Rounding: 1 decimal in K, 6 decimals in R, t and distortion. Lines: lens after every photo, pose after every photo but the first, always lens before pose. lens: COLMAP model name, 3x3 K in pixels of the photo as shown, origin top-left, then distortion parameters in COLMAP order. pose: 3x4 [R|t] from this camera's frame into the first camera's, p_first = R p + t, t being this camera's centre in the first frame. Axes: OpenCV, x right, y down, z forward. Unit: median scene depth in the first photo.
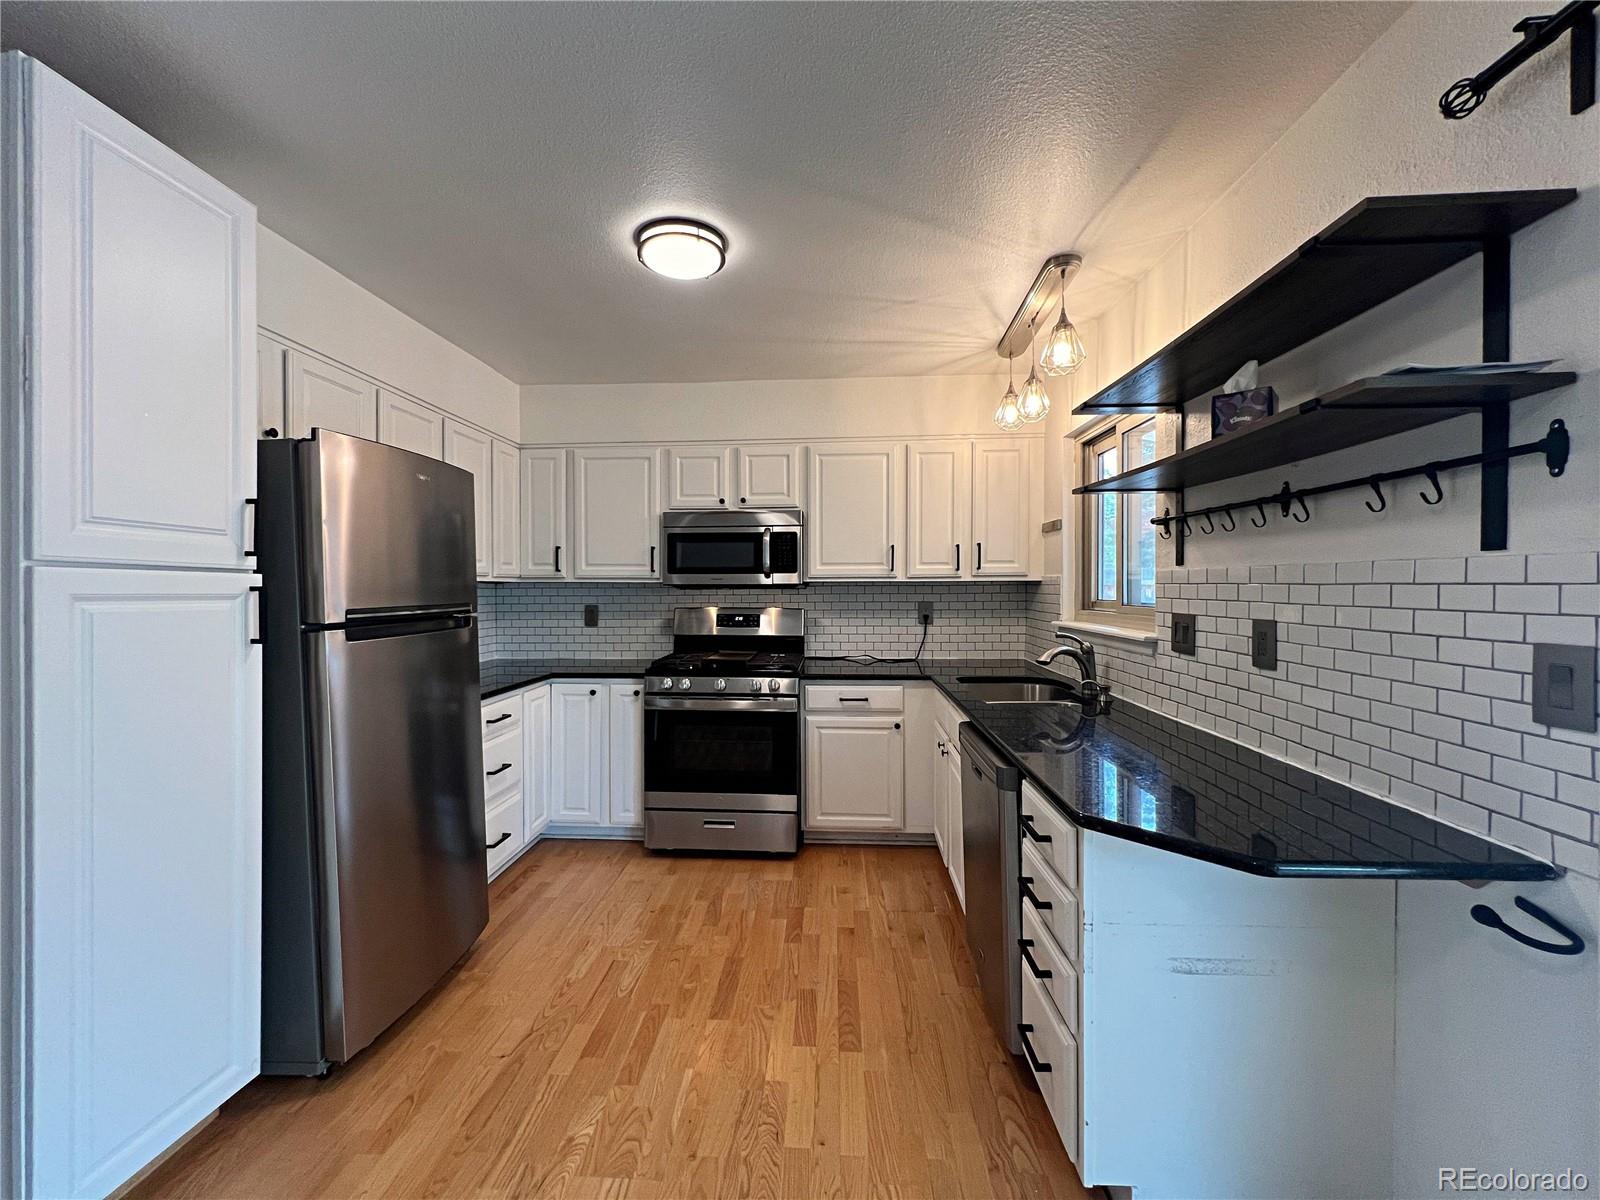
lens RADIAL K [[638.5, 0, 800.0], [0, 638.5, 600.0], [0, 0, 1]] dist [0.000229, -0.000084]
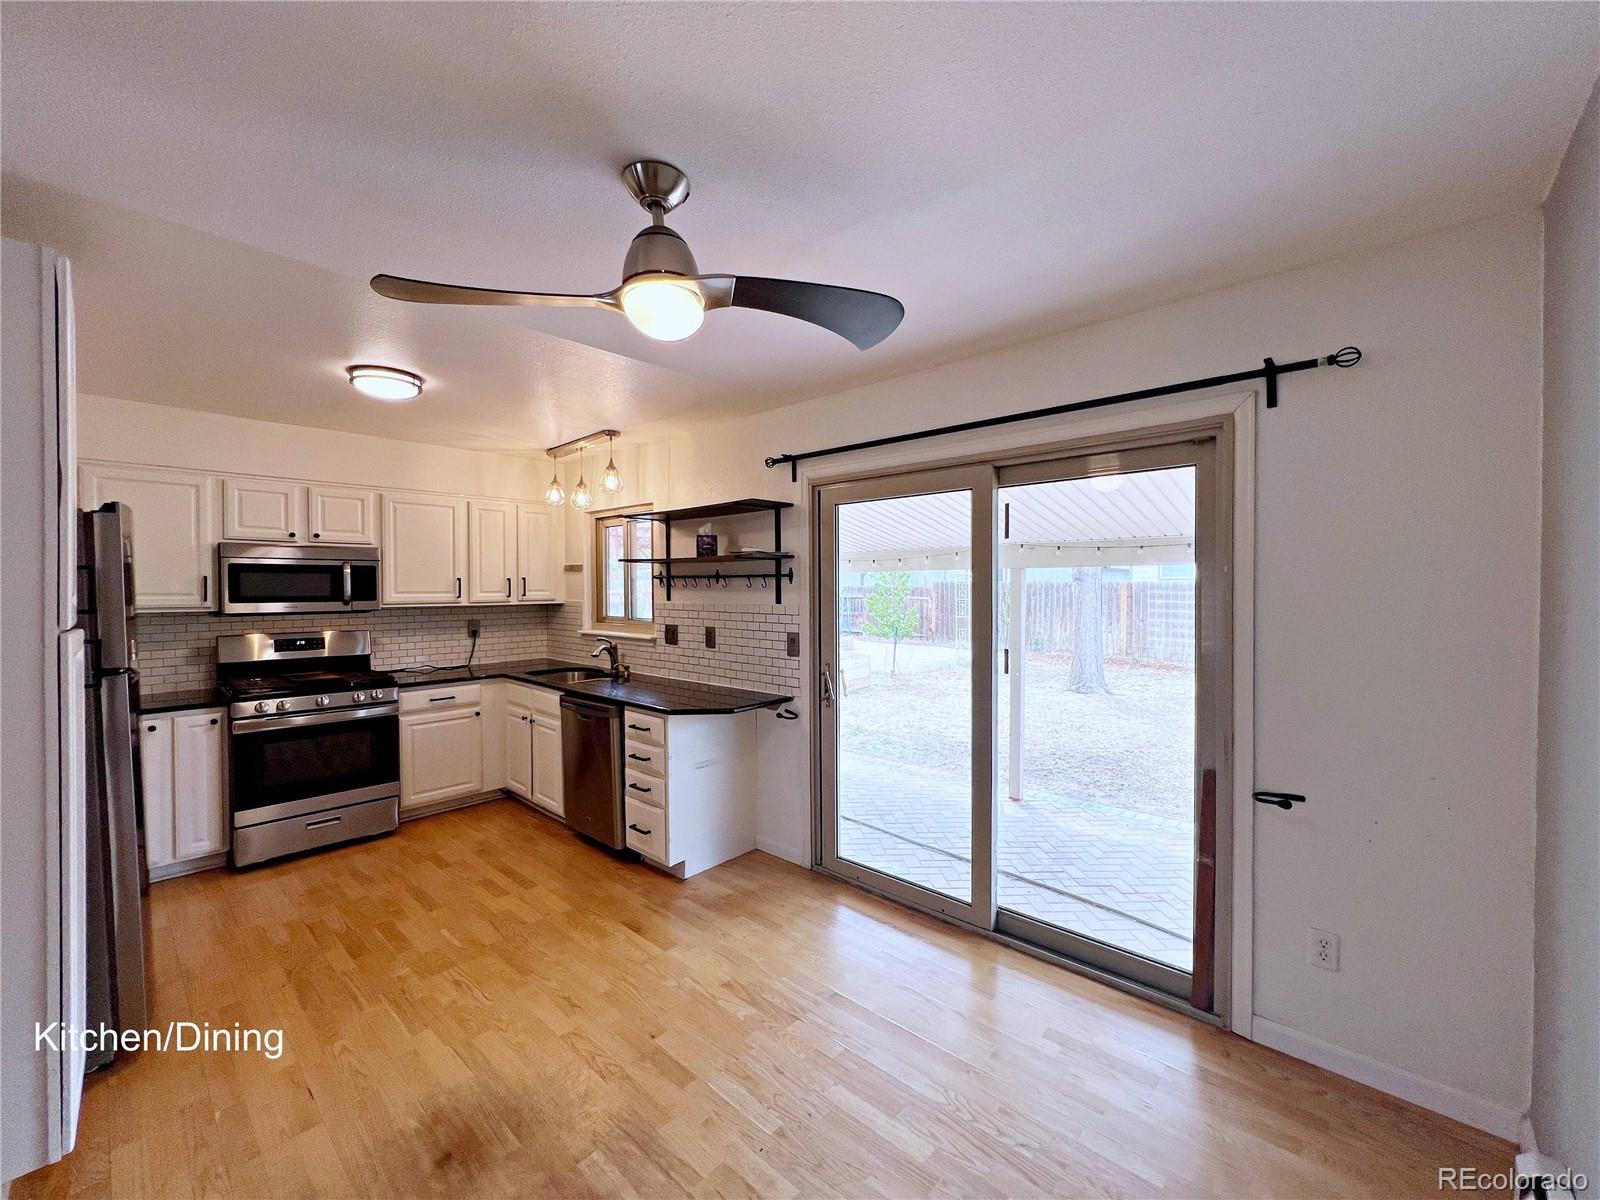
lens RADIAL K [[638.5, 0, 800.0], [0, 638.5, 600.0], [0, 0, 1]] dist [0.000229, -0.000084]
pose [[0.624884, -0.014072, 0.780591, -0.498959], [0.016784, 0.999849, 0.004588, -0.040819], [-0.780537, 0.010235, 0.625025, -0.403553]]
